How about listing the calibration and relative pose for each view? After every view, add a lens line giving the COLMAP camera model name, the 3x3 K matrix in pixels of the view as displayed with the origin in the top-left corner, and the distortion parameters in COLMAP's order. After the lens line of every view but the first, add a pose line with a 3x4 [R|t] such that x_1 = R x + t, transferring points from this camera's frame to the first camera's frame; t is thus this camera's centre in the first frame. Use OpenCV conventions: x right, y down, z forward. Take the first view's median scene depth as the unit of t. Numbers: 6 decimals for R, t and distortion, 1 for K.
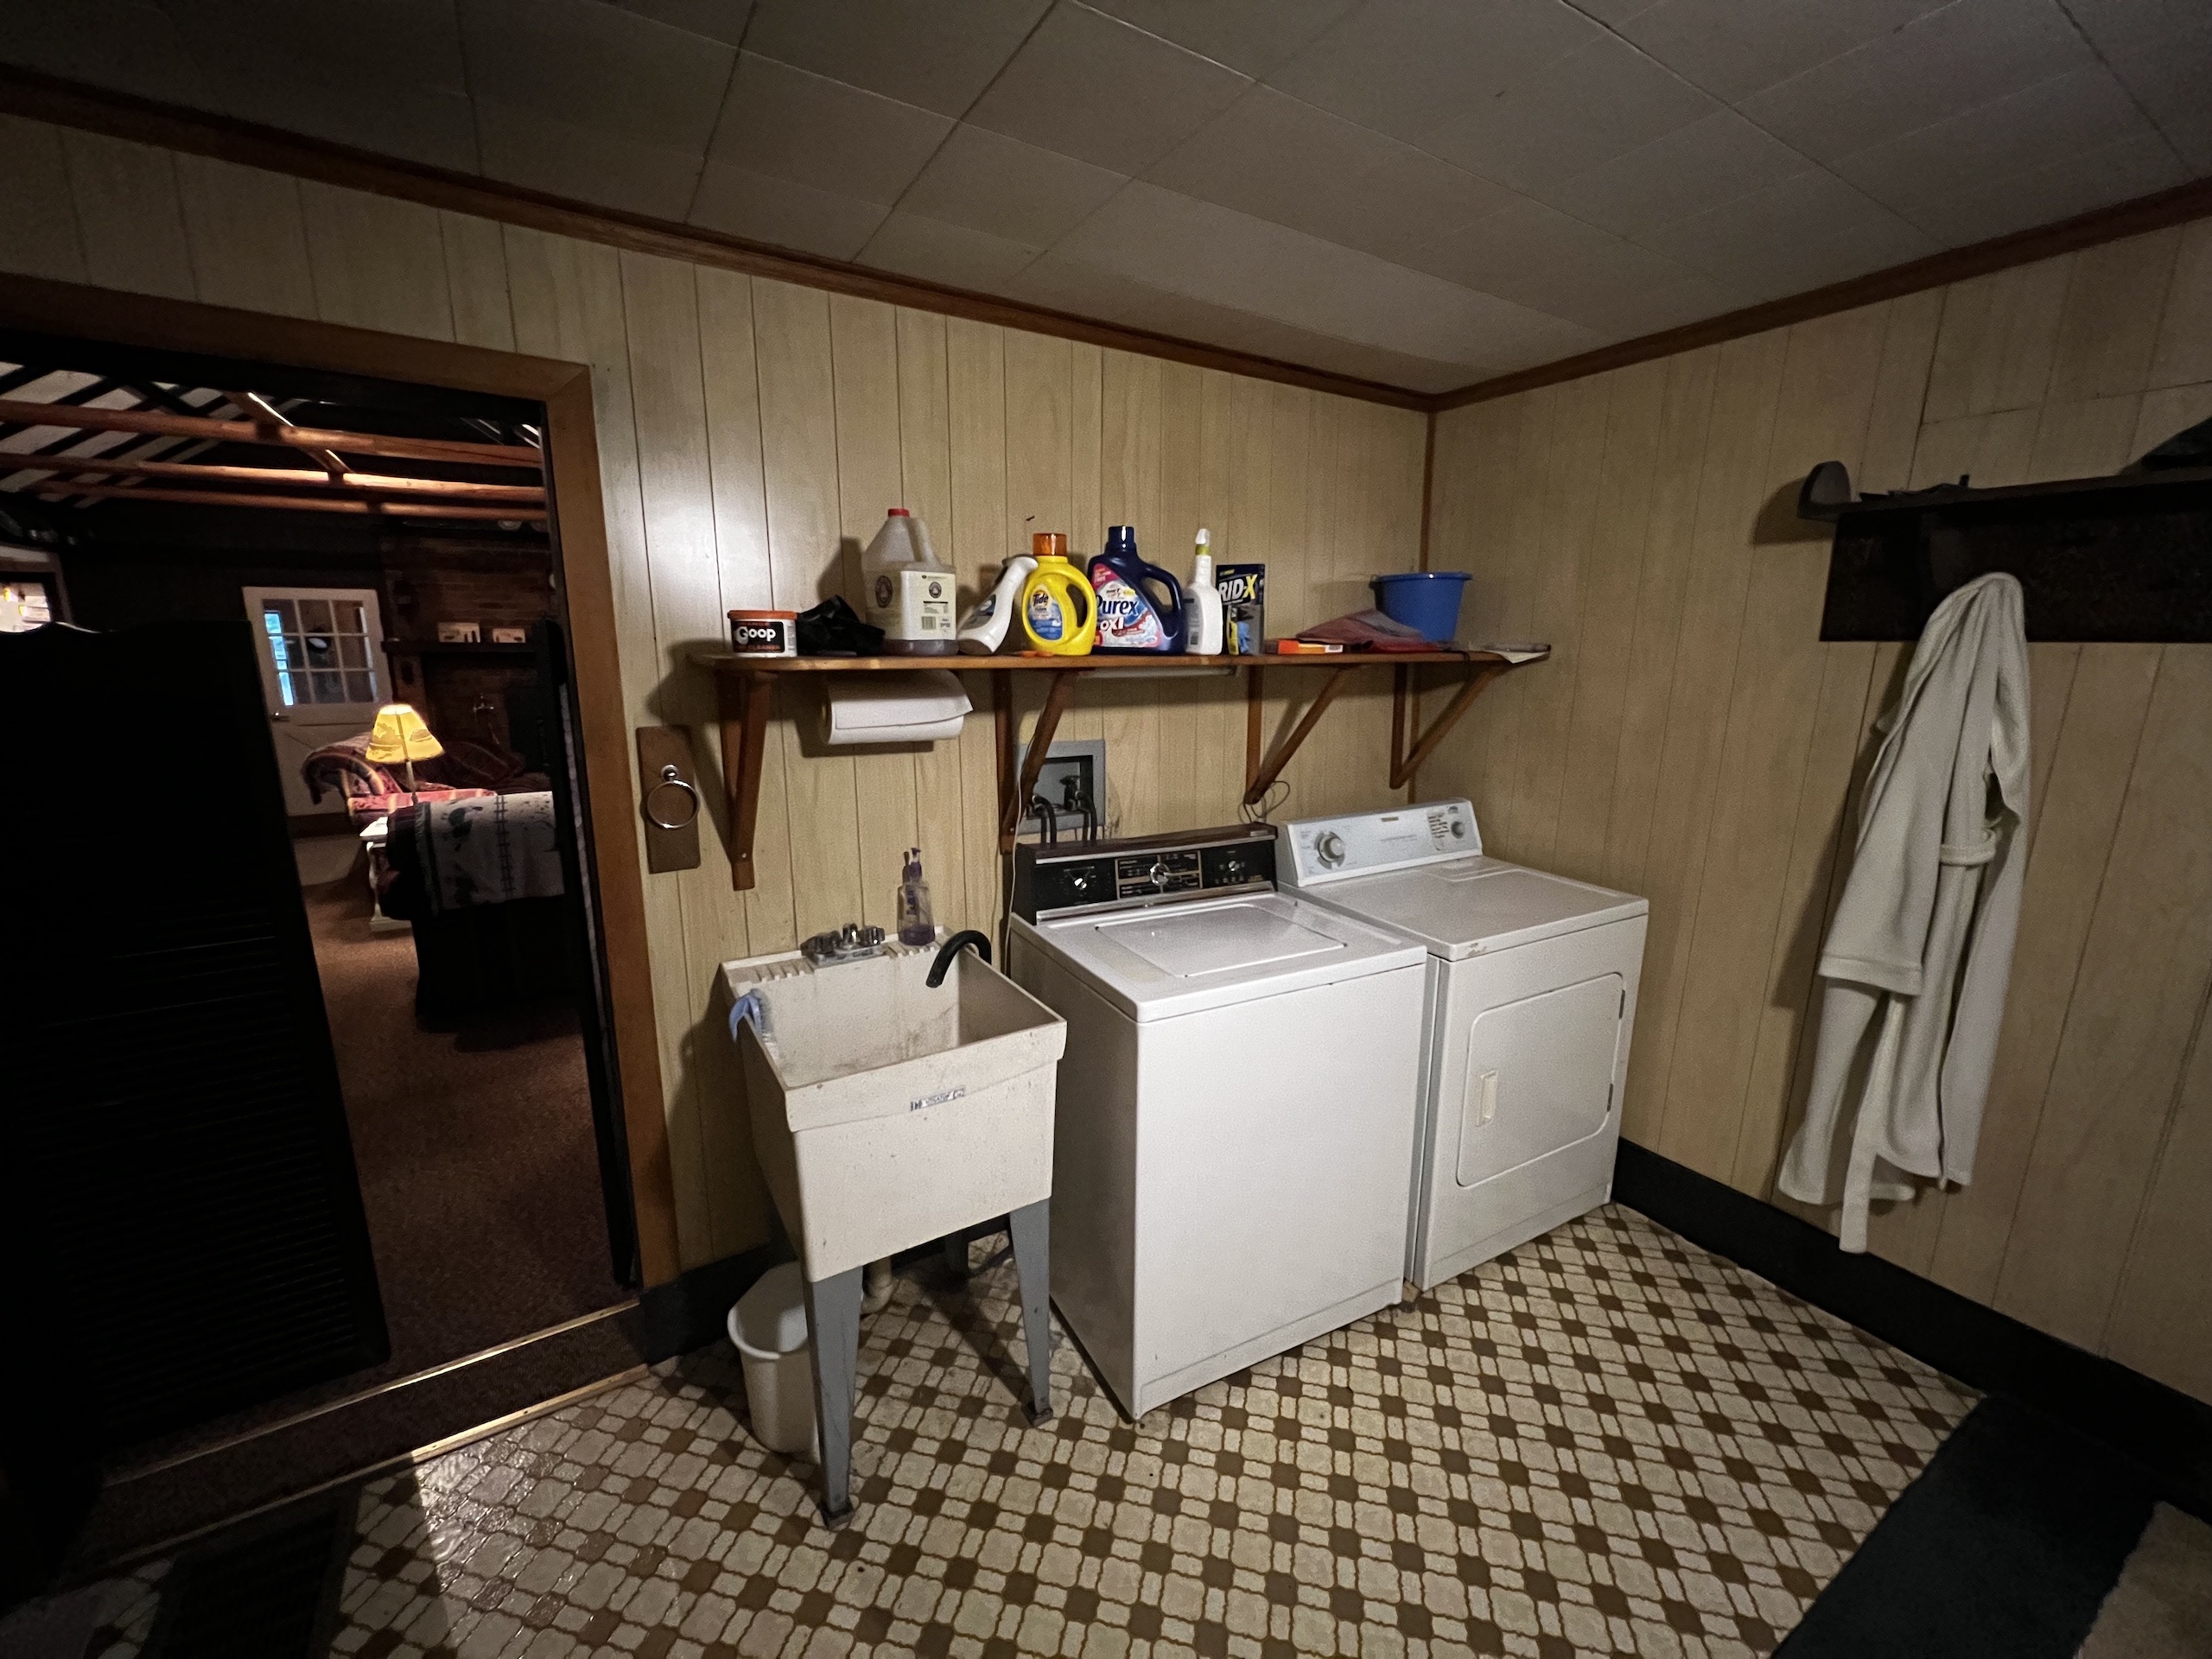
lens RADIAL K [[893.1, 0, 1096.0], [0, 893.1, 822.4], [0, 0, 1]] dist [0.004308, 0.000214]
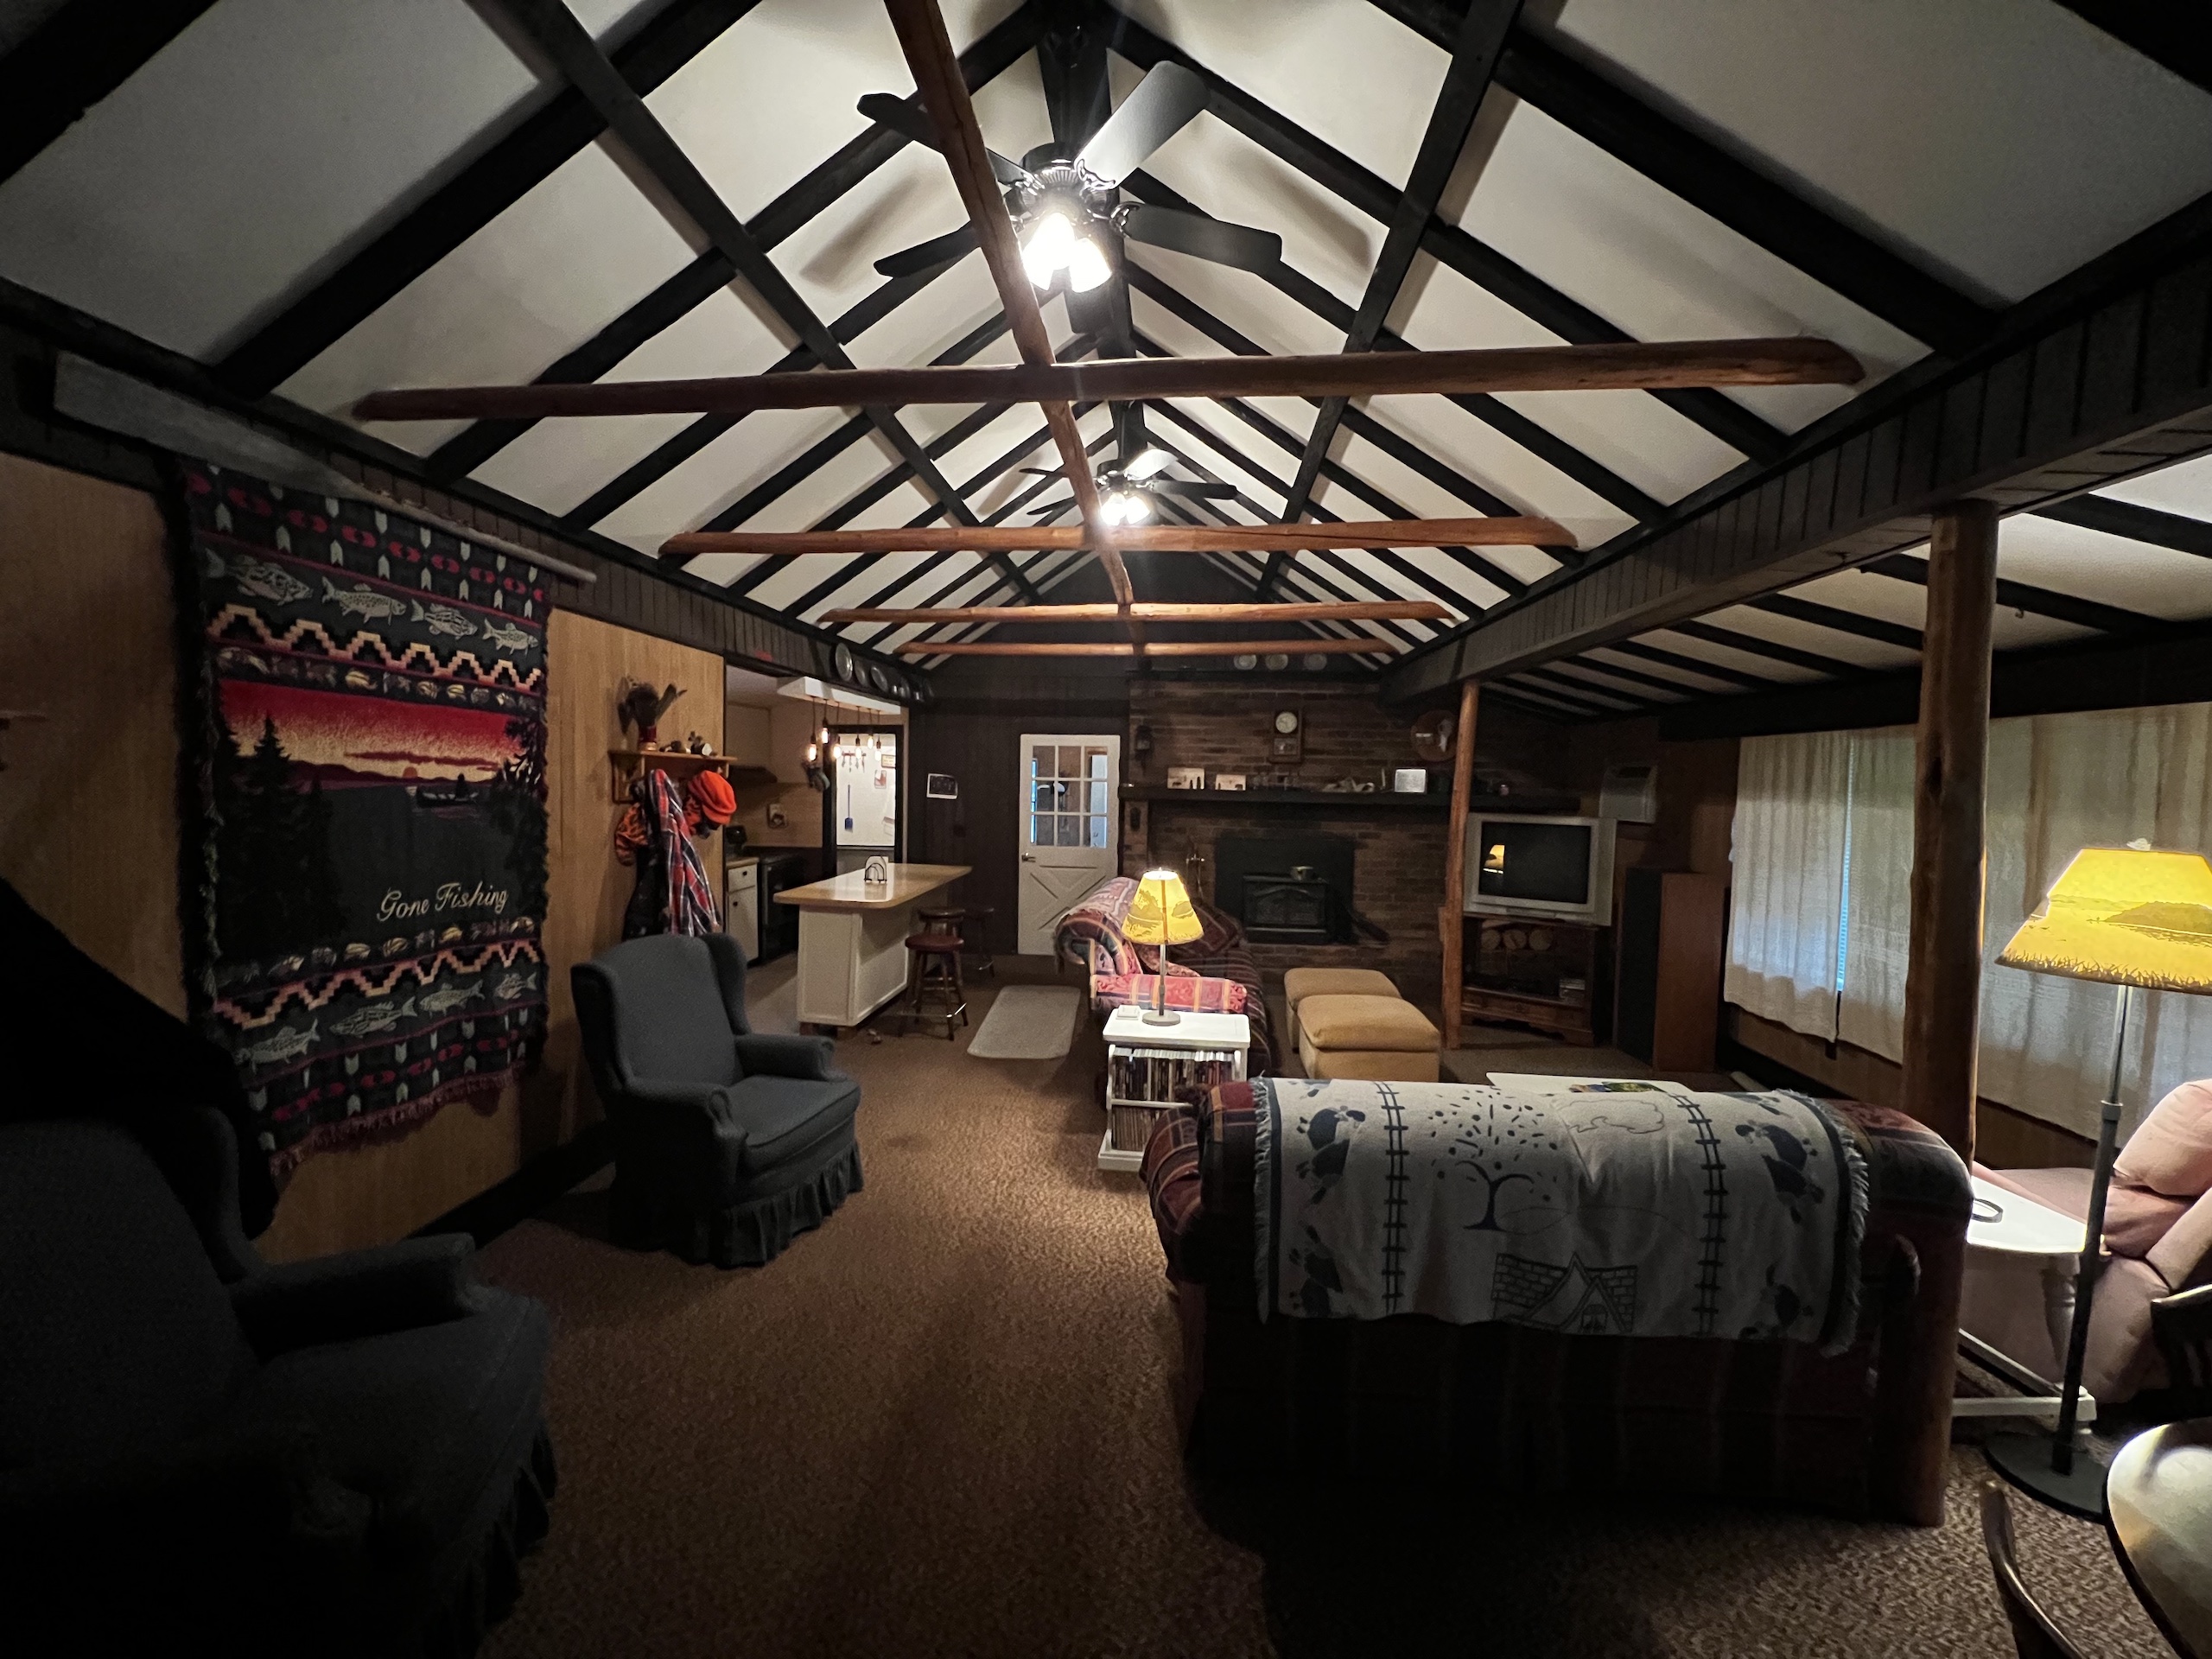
lens RADIAL K [[893.1, 0, 1094.5], [0, 893.1, 824.8], [0, 0, 1]] dist [0.004308, 0.000214]
pose [[0.800160, 0.039759, -0.598467, -0.261599], [-0.136019, 0.983833, -0.116499, -0.049940], [0.584159, 0.174621, 0.792632, 0.247755]]
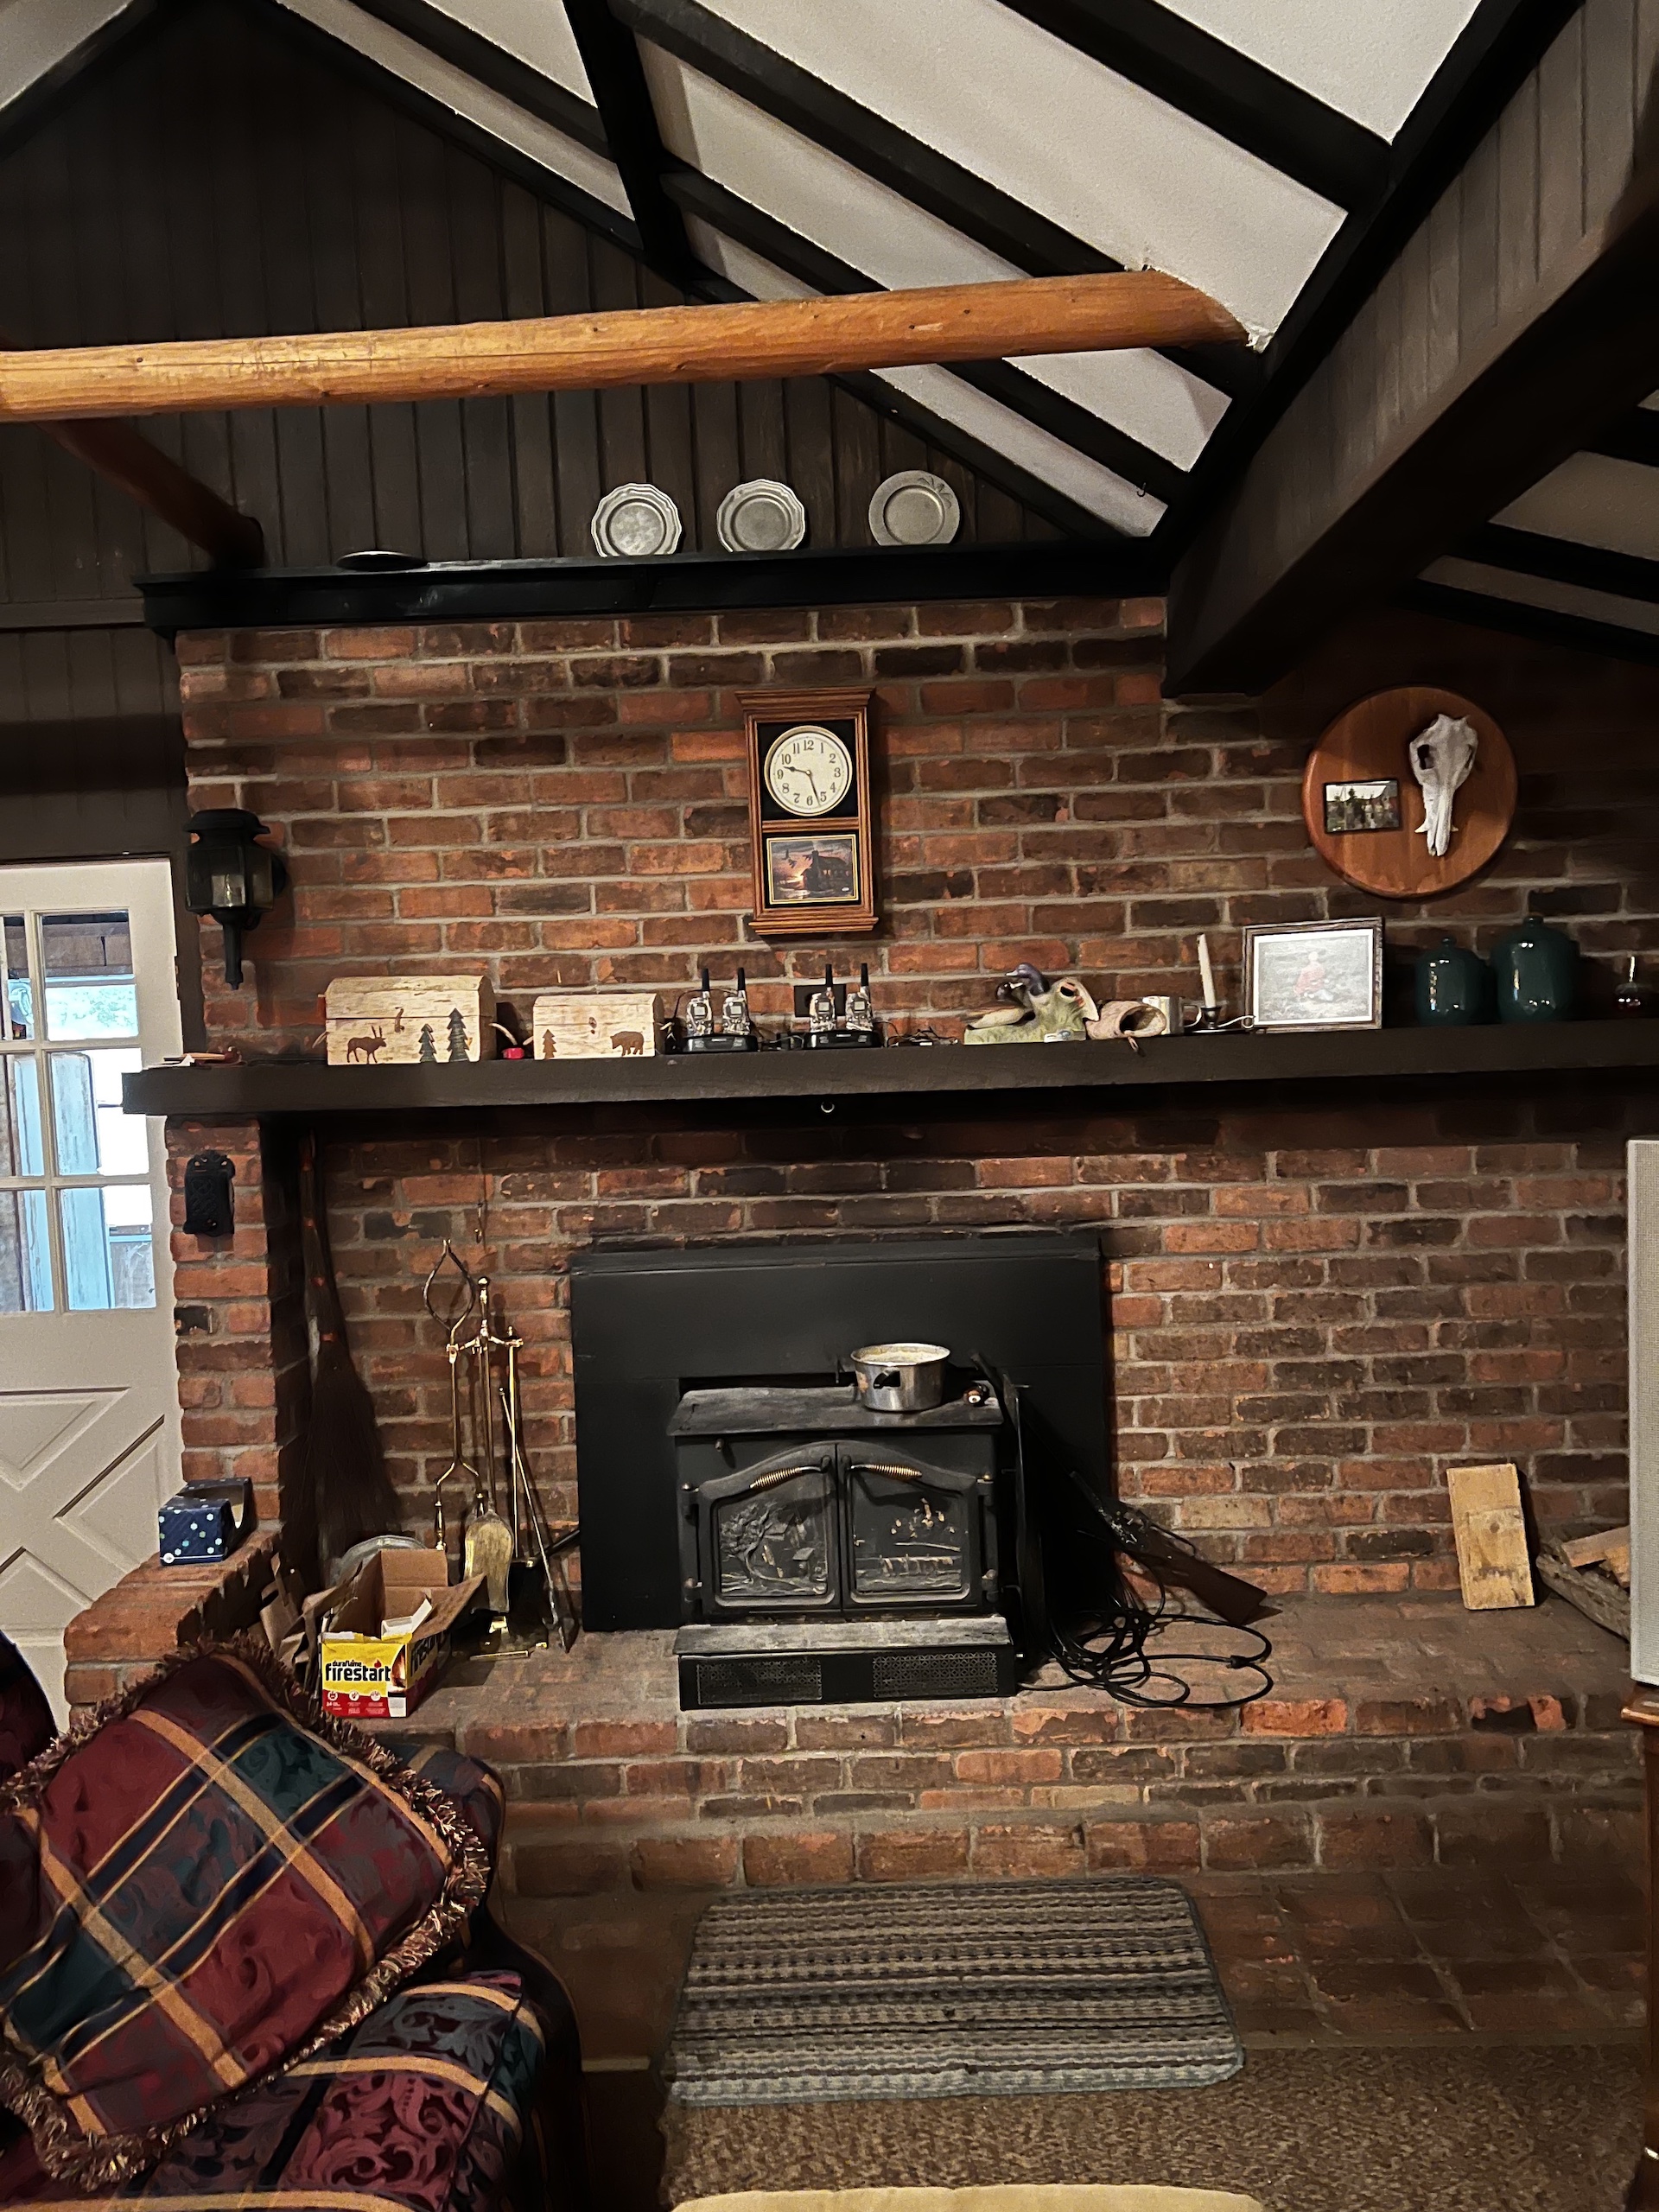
lens RADIAL K [[1670.0, 0, 835.2], [0, 1670.0, 1110.8], [0, 0, 1]] dist [0.075748, -0.087602]
pose [[0.846743, -0.003882, -0.531987, -0.450318], [-0.065881, 0.991511, -0.112094, -0.170067], [0.527907, 0.129963, 0.839300, 0.802468]]
